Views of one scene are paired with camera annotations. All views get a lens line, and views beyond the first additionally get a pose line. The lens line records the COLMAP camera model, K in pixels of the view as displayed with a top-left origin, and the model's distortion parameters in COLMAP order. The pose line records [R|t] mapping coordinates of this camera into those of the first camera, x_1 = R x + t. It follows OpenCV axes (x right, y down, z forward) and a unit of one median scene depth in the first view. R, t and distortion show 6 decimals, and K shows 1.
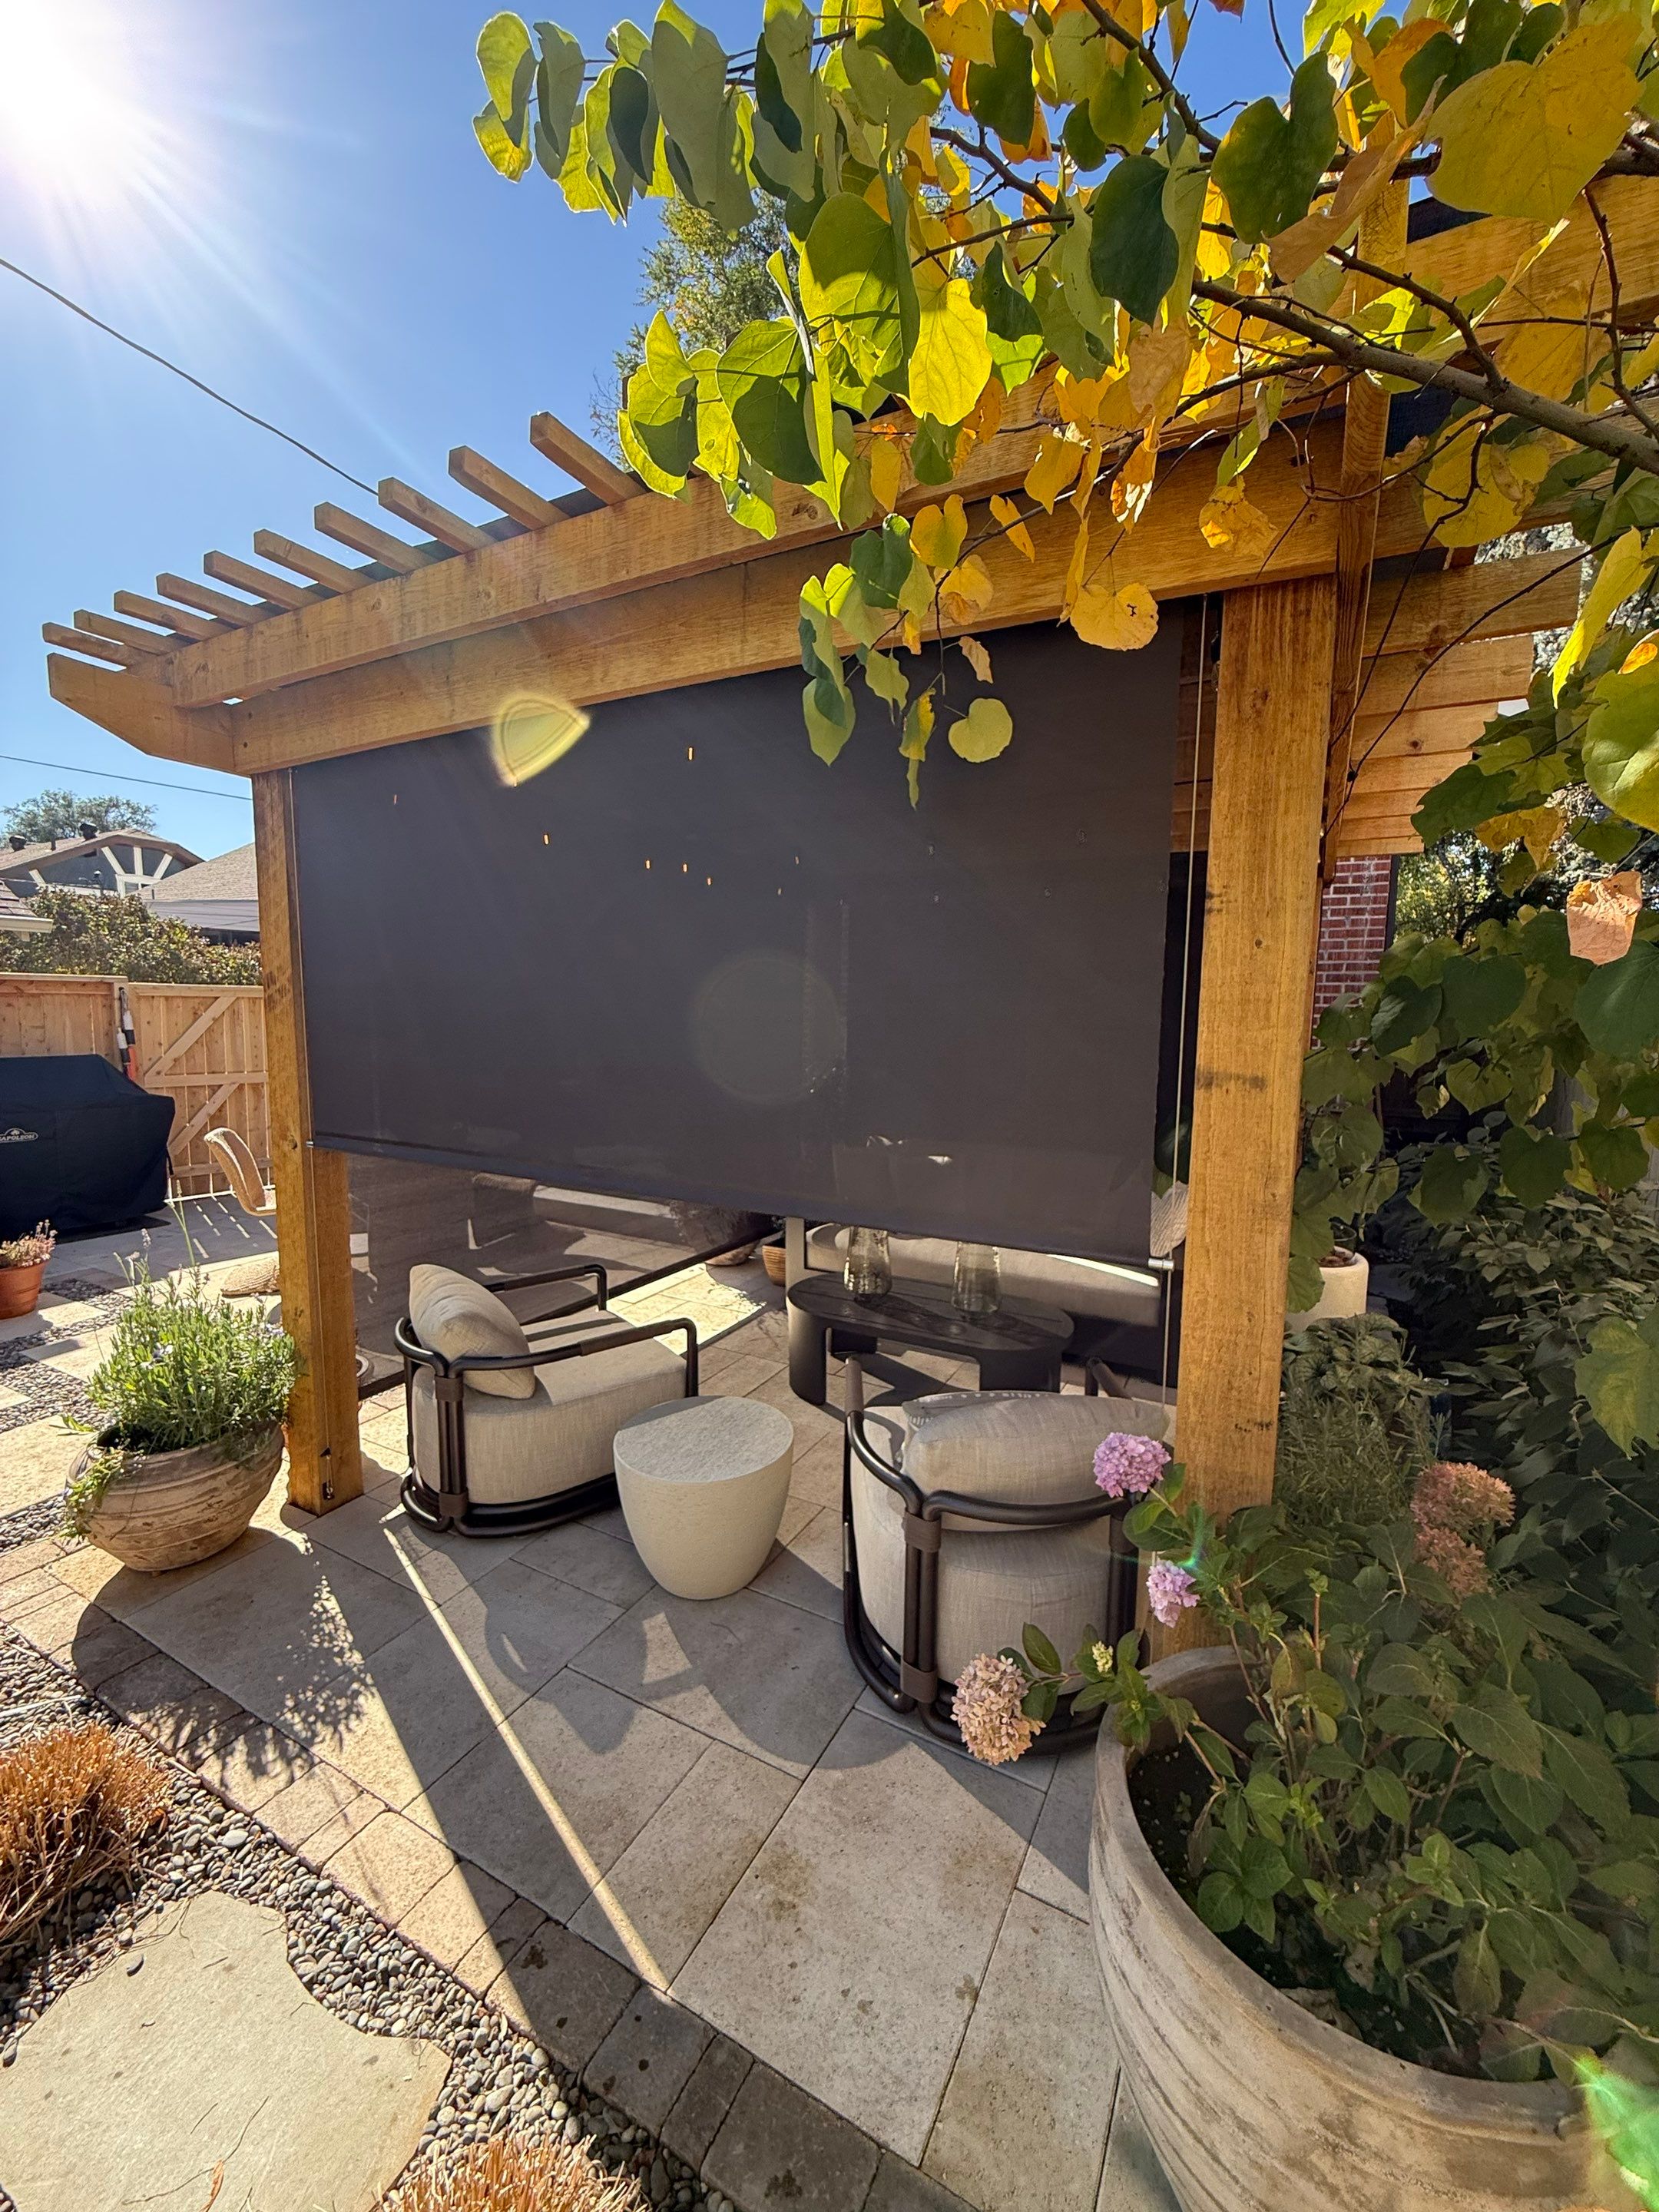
lens RADIAL K [[872.9, 0, 835.6], [0, 872.9, 1101.9], [0, 0, 1]] dist [-0.002937, -0.000098]
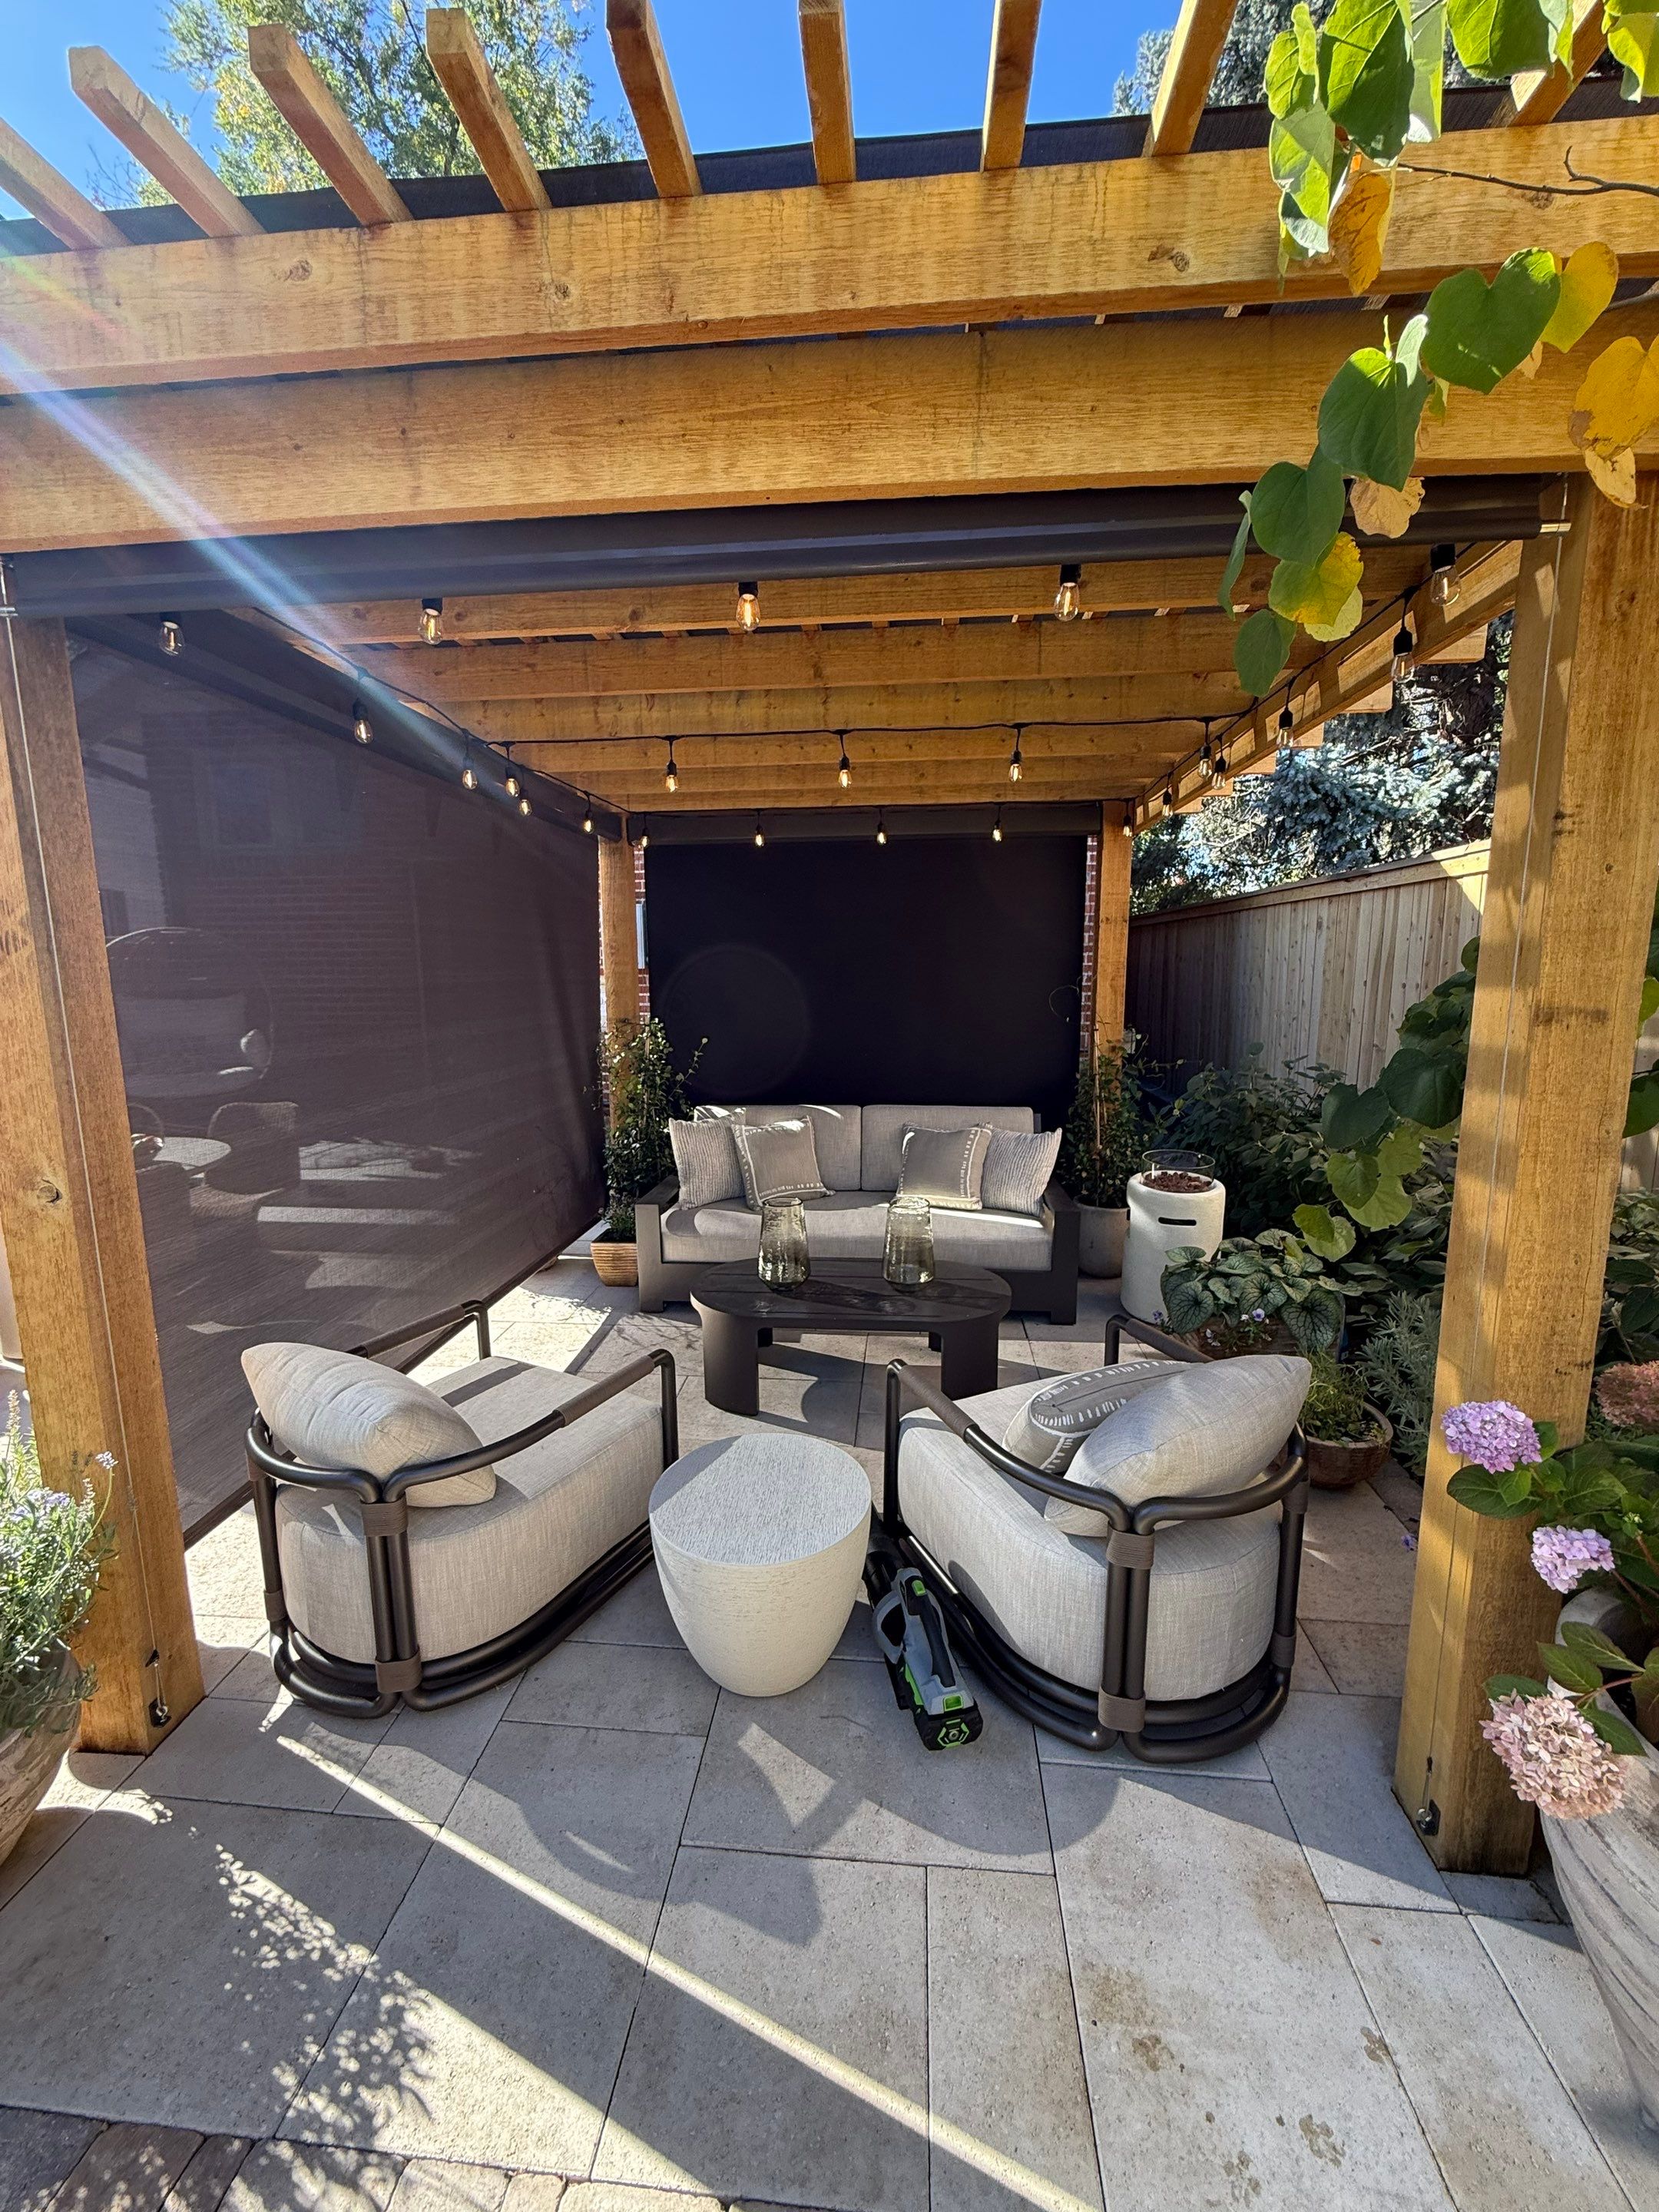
lens RADIAL K [[872.9, 0, 824.5], [0, 872.9, 1102.3], [0, 0, 1]] dist [-0.002937, -0.000098]
pose [[0.922821, -0.078882, 0.377067, -0.467153], [0.061190, 0.996399, 0.058691, -0.025460], [-0.380339, -0.031088, 0.924325, 0.307502]]
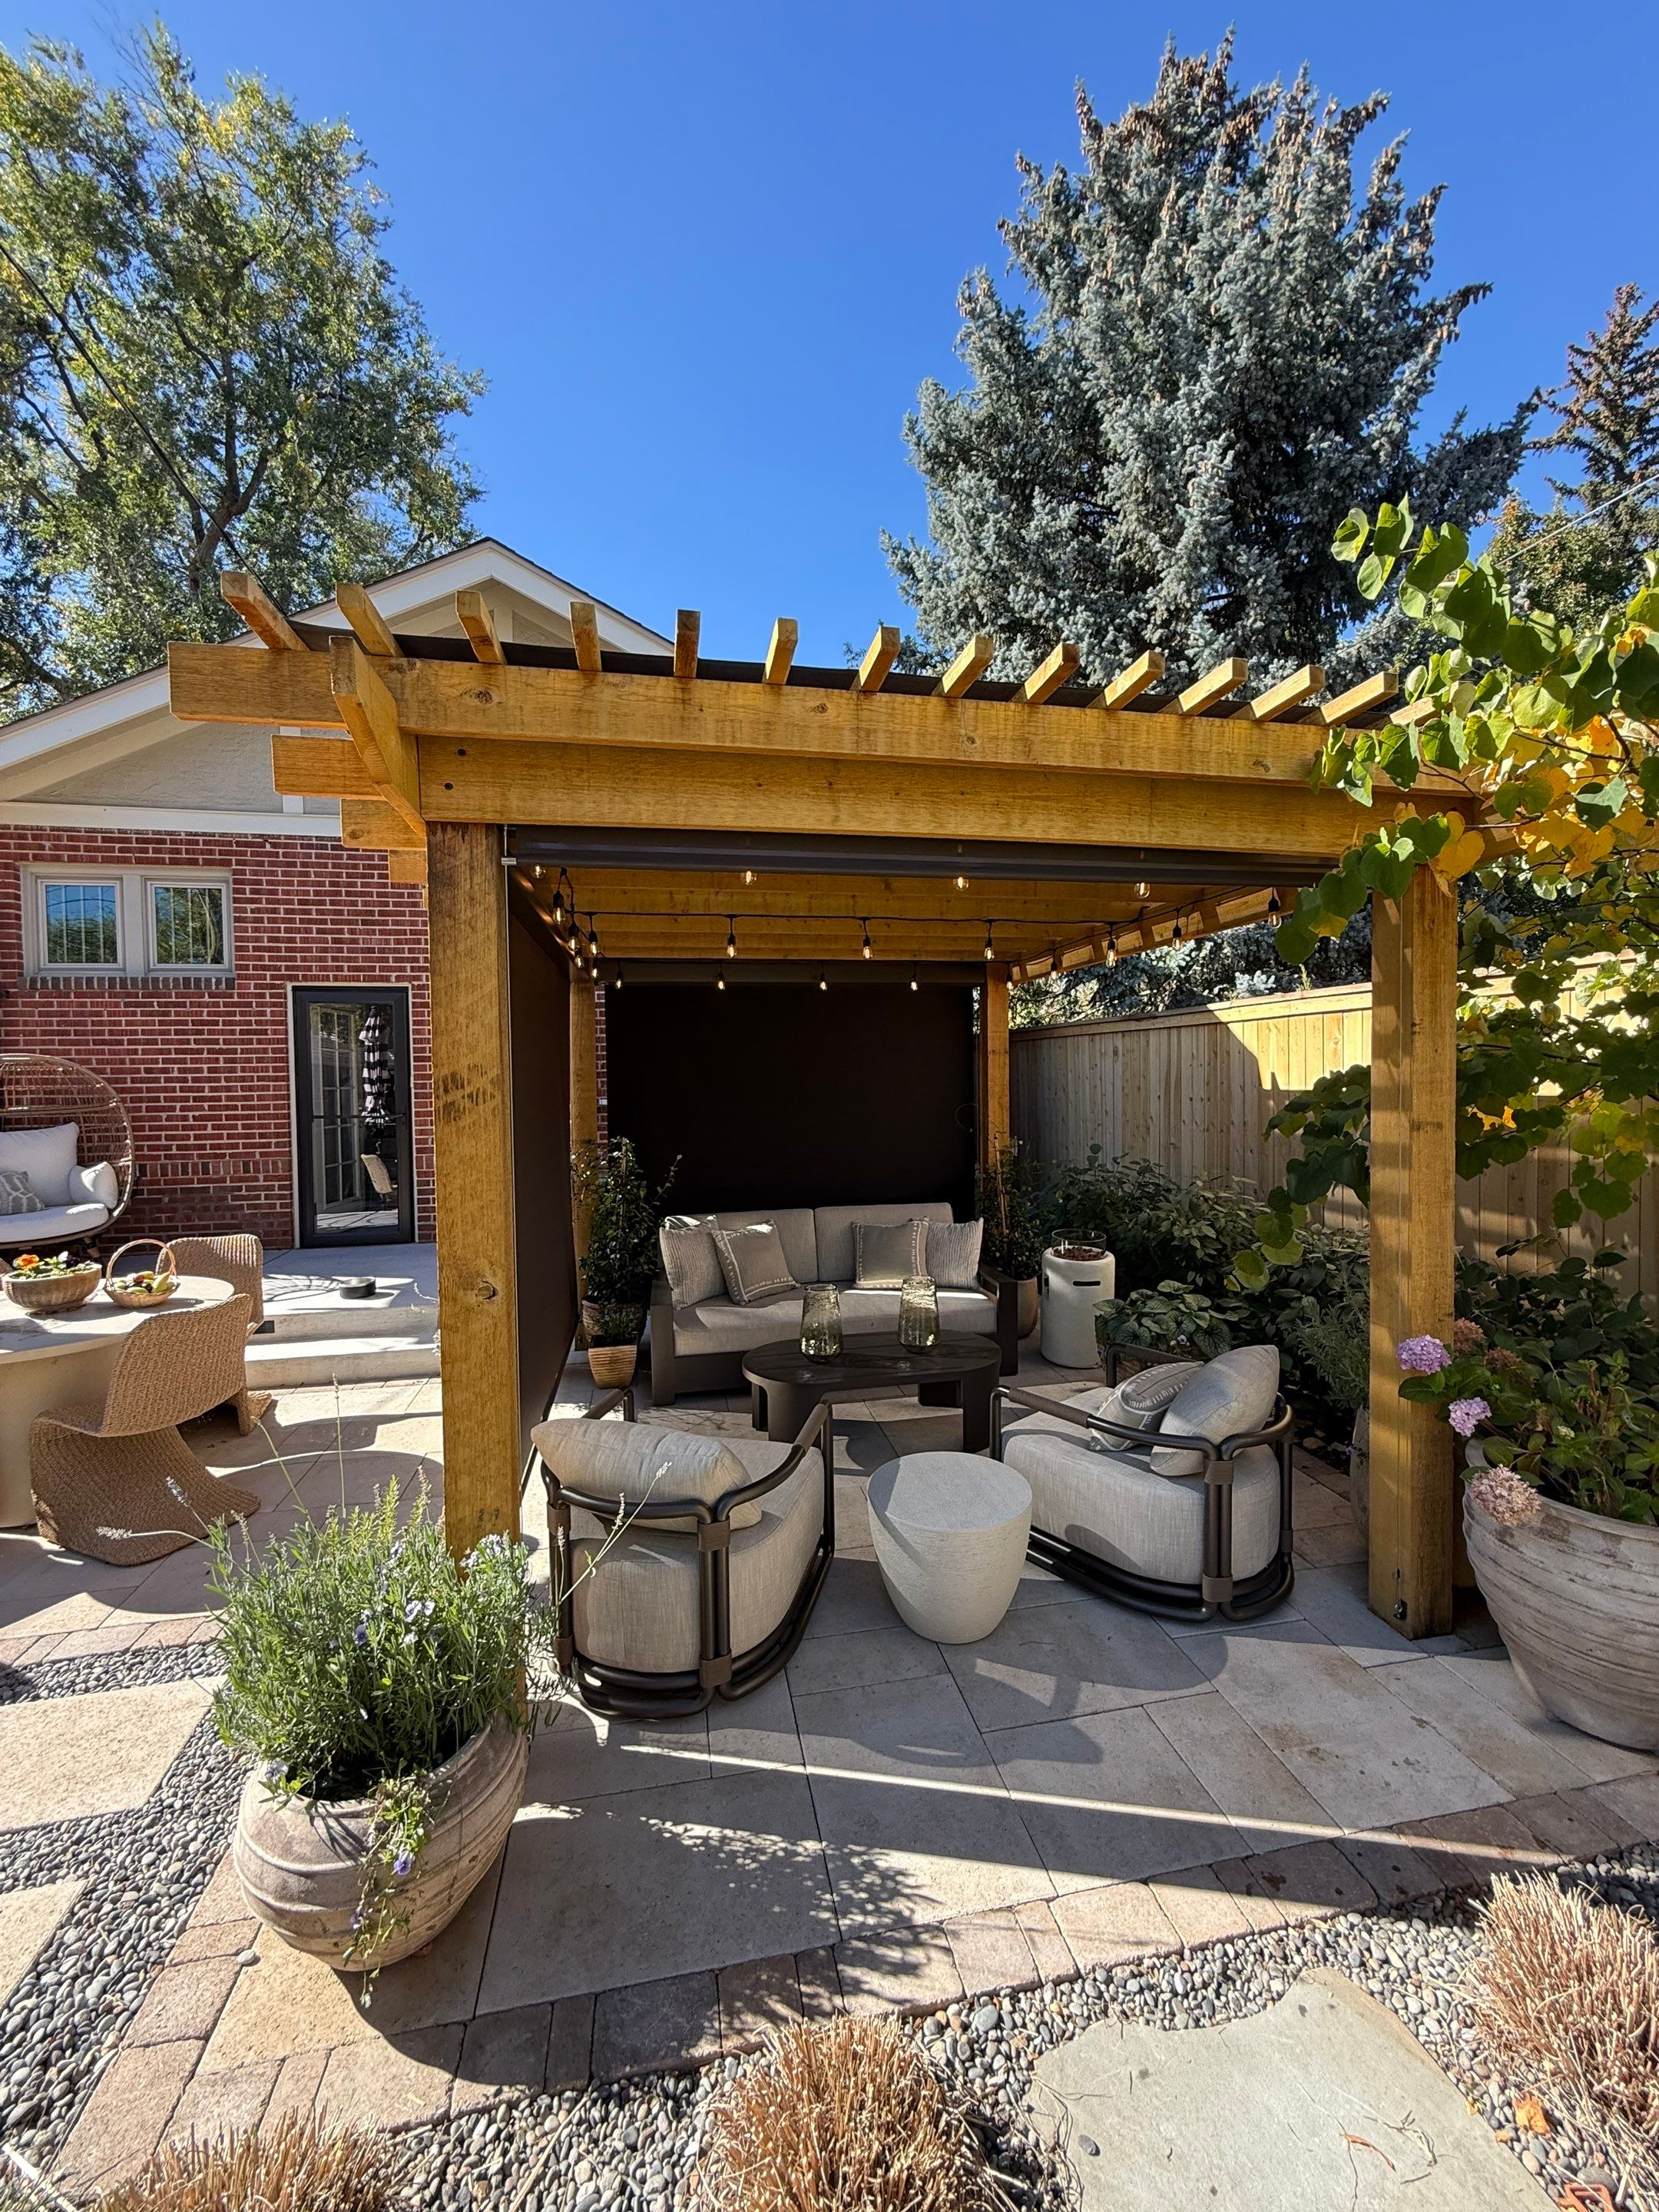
lens RADIAL K [[872.9, 0, 819.5], [0, 872.9, 1104.5], [0, 0, 1]] dist [-0.002937, -0.000098]
pose [[0.777030, -0.045957, 0.627784, -1.178884], [0.093209, 0.994737, -0.042548, -0.077639], [-0.622524, 0.091576, 0.777224, 0.267093]]
